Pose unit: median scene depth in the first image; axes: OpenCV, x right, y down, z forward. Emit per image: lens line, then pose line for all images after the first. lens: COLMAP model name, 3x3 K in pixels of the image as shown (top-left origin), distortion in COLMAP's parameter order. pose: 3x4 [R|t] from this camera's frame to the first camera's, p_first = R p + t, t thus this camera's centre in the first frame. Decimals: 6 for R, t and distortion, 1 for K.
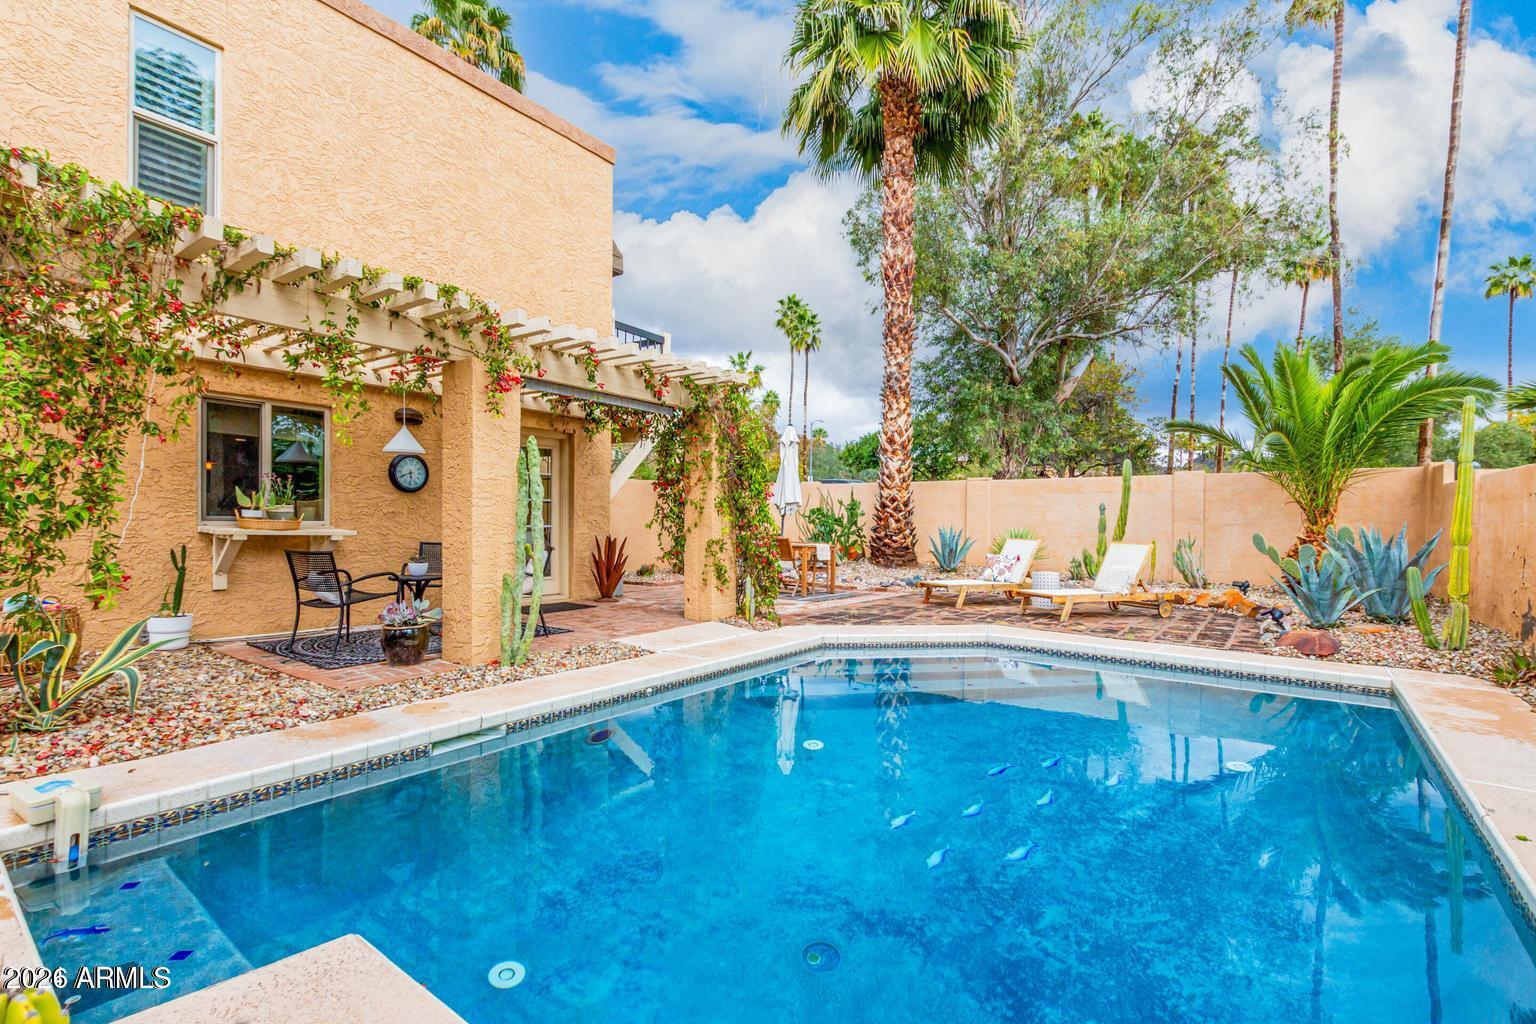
lens RADIAL K [[699.8, 0, 773.5], [0, 699.8, 522.2], [0, 0, 1]] dist [0.010300, -0.005697]
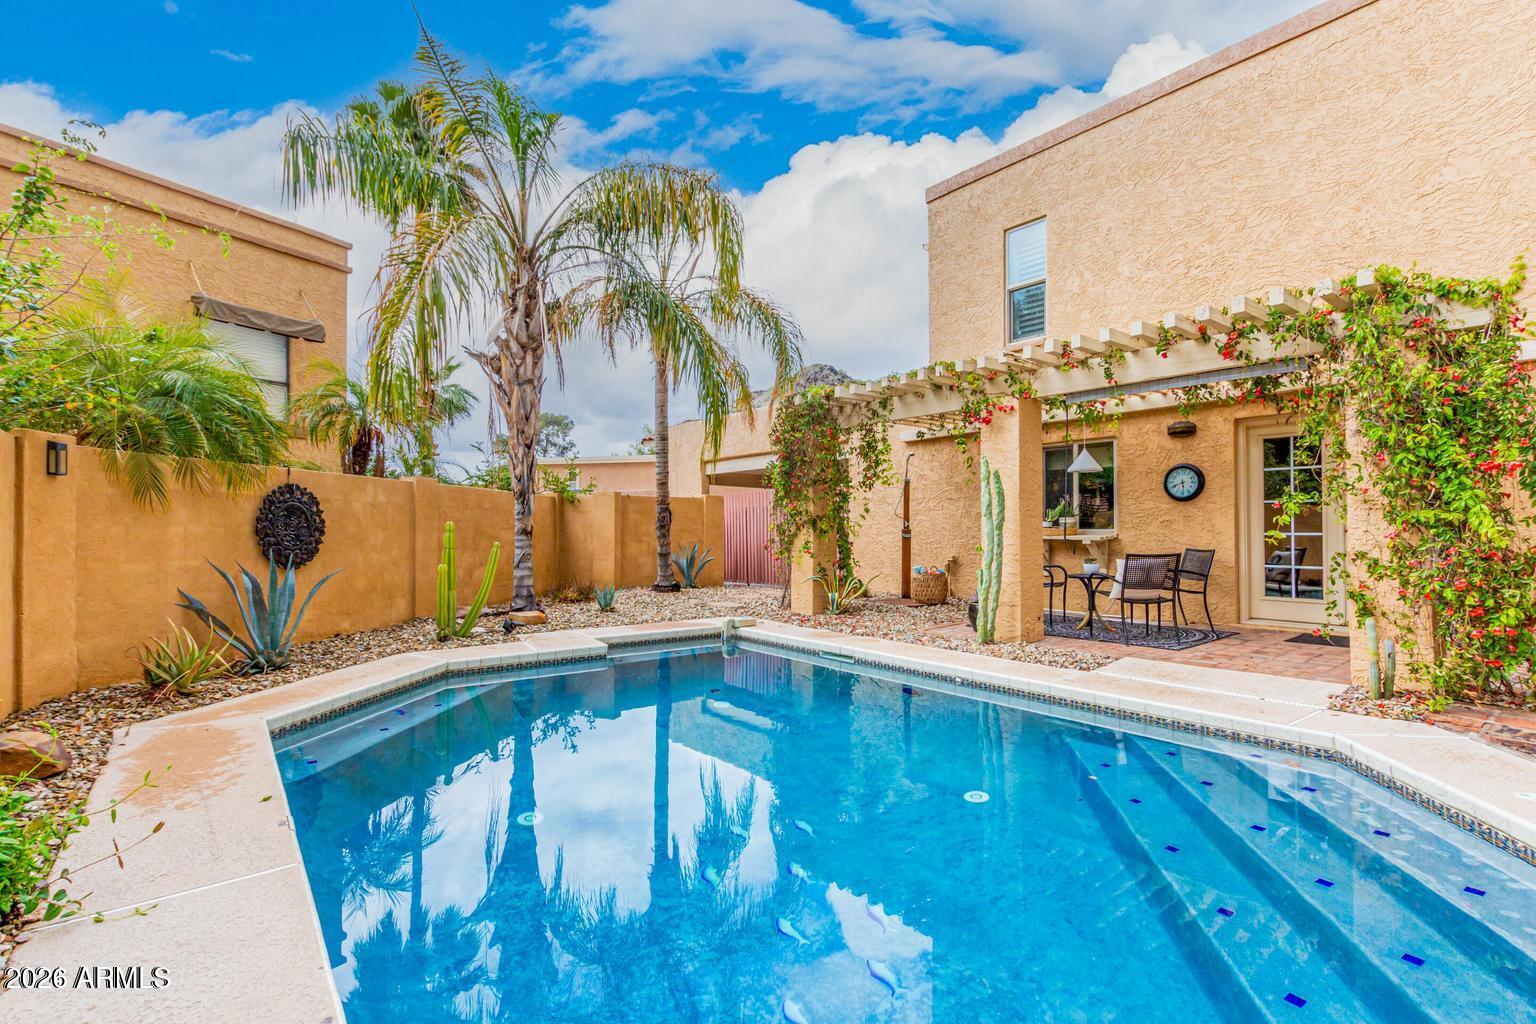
lens RADIAL K [[711.0, 0, 774.0], [0, 711.0, 524.1], [0, 0, 1]] dist [0.005924, -0.000172]
pose [[-0.240751, -0.006130, -0.970568, 0.696891], [0.014005, 0.999854, -0.009789, -0.006479], [0.970486, -0.015949, -0.240630, 0.696221]]
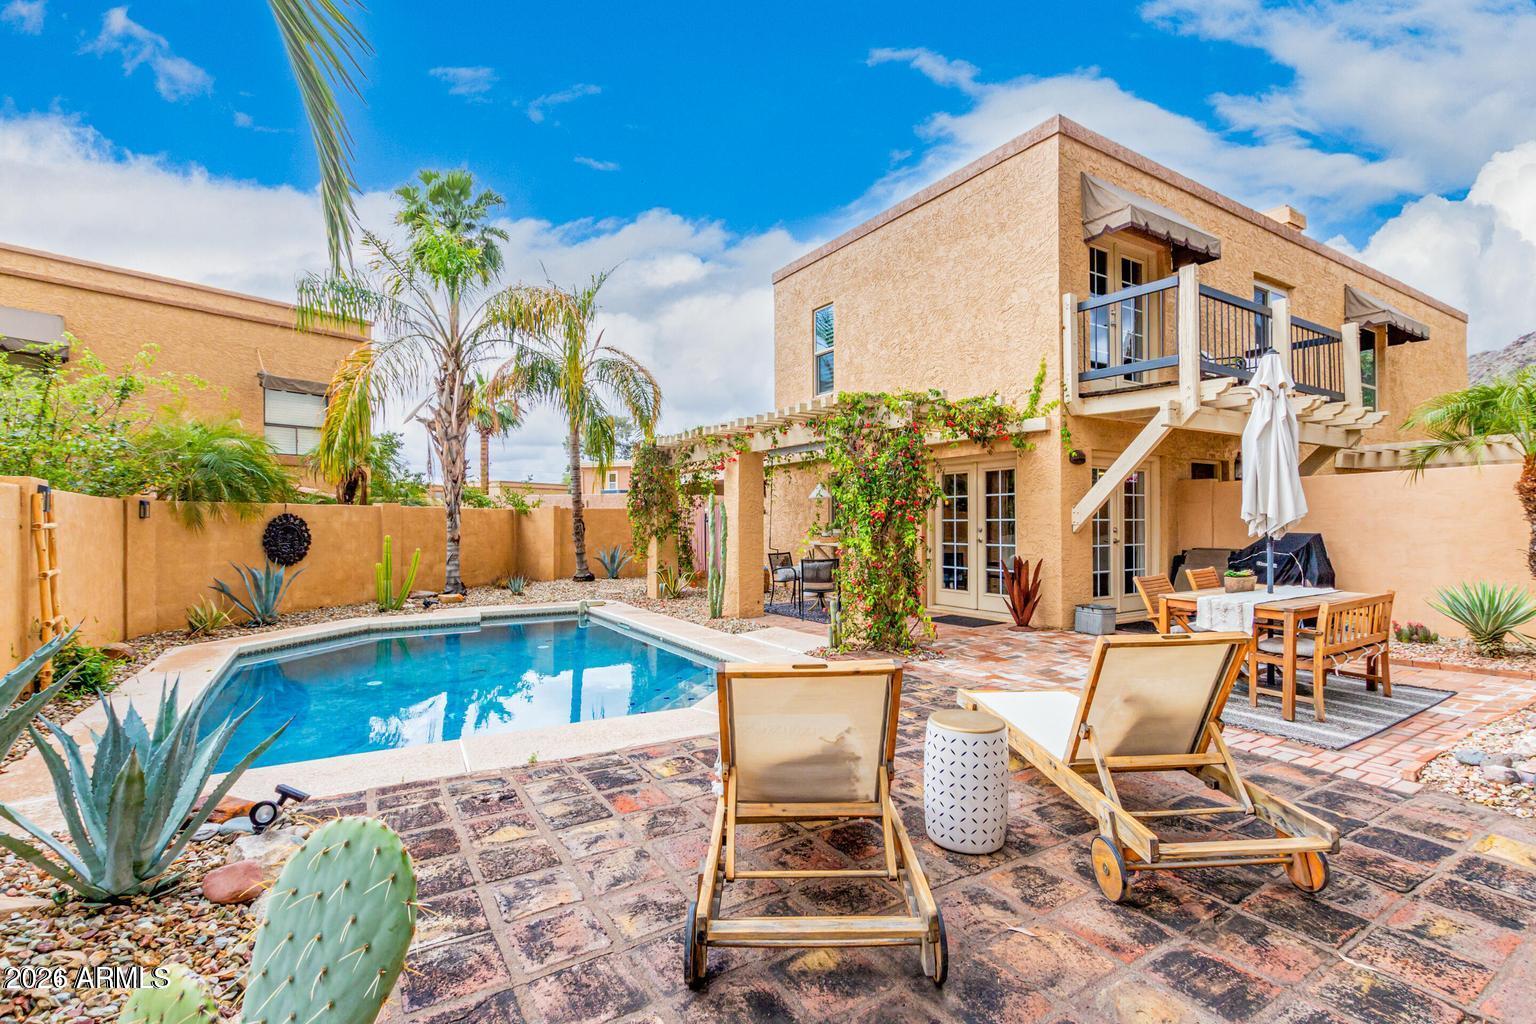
lens RADIAL K [[699.8, 0, 773.5], [0, 699.8, 522.2], [0, 0, 1]] dist [0.010300, -0.005697]
pose [[-0.351153, 0.005230, -0.936304, 1.080552], [0.015425, 0.999881, -0.000199, -0.055472], [0.936191, -0.014512, -0.351192, 1.587952]]
